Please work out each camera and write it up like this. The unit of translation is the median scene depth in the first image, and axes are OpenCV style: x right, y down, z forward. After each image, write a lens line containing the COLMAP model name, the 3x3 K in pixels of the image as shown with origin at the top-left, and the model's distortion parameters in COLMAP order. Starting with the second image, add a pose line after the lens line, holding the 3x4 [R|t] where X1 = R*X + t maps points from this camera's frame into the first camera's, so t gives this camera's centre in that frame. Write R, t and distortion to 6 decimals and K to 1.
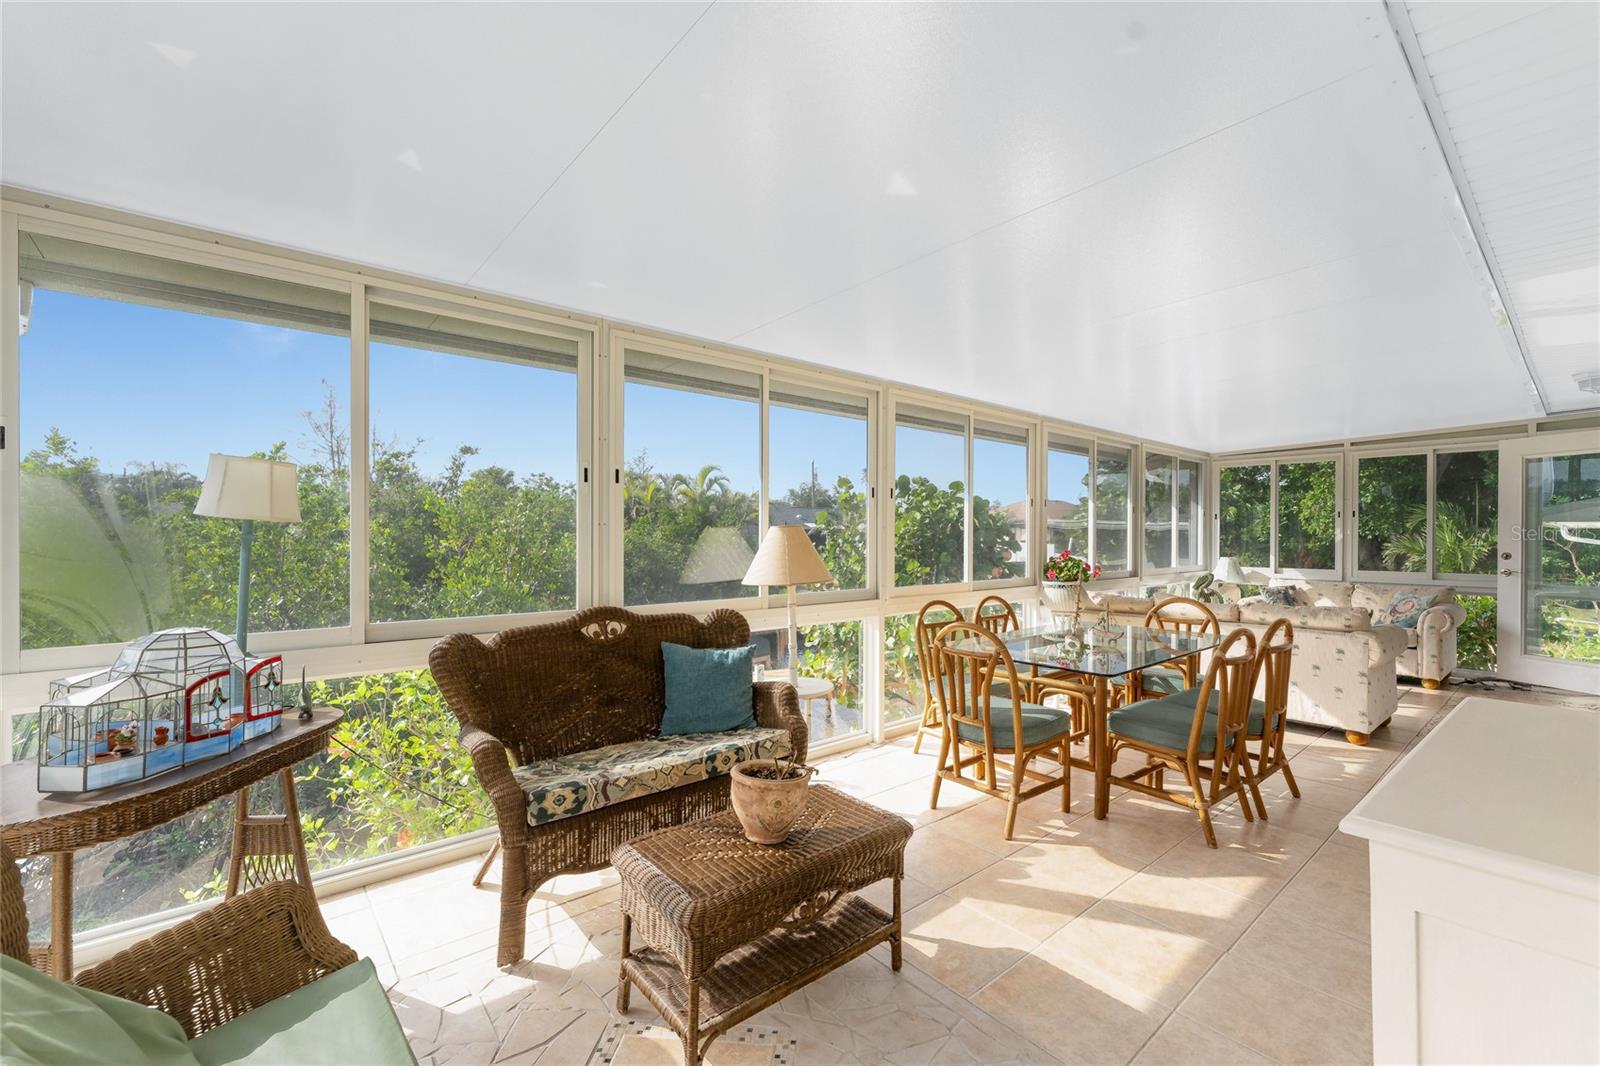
lens RADIAL K [[680.8, 0, 822.7], [0, 680.8, 536.2], [0, 0, 1]] dist [0.000506, 0.000014]
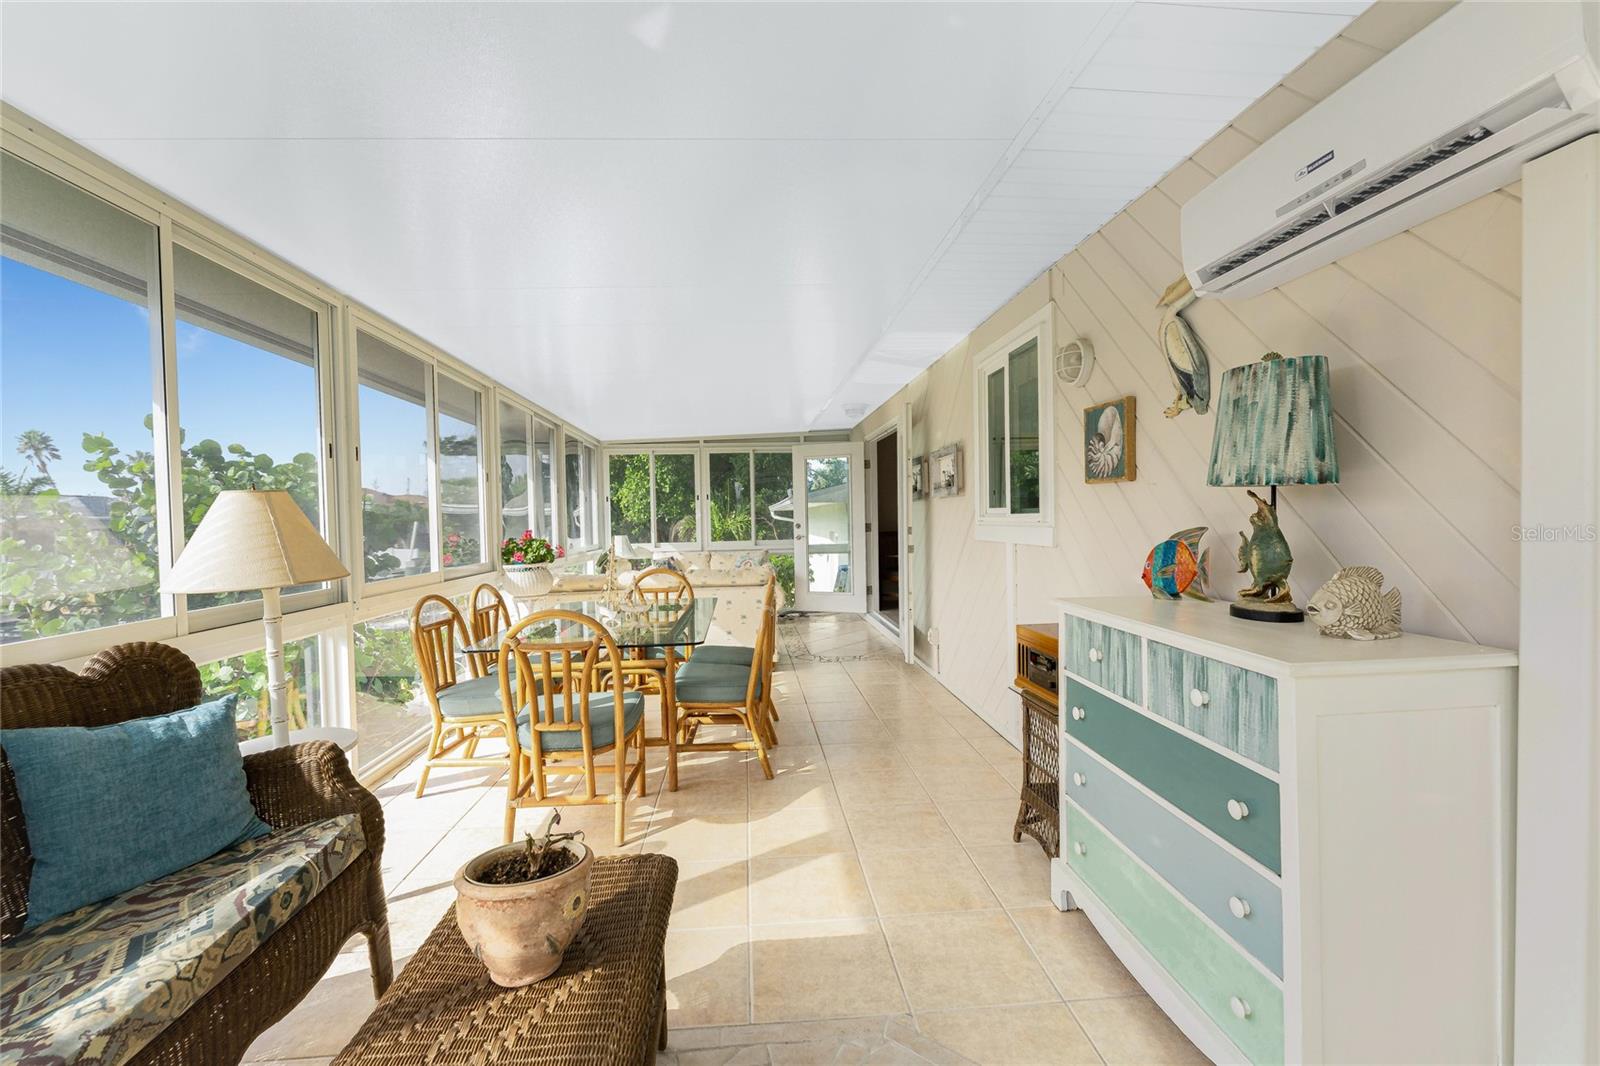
lens RADIAL K [[671.1, 0, 794.3], [0, 671.1, 536.1], [0, 0, 1]] dist [-0.002530, -0.000314]
pose [[0.594059, -0.035684, 0.803630, -0.262418], [0.024665, 0.999354, 0.026142, 0.022949], [-0.804043, 0.004292, 0.594555, 0.276965]]
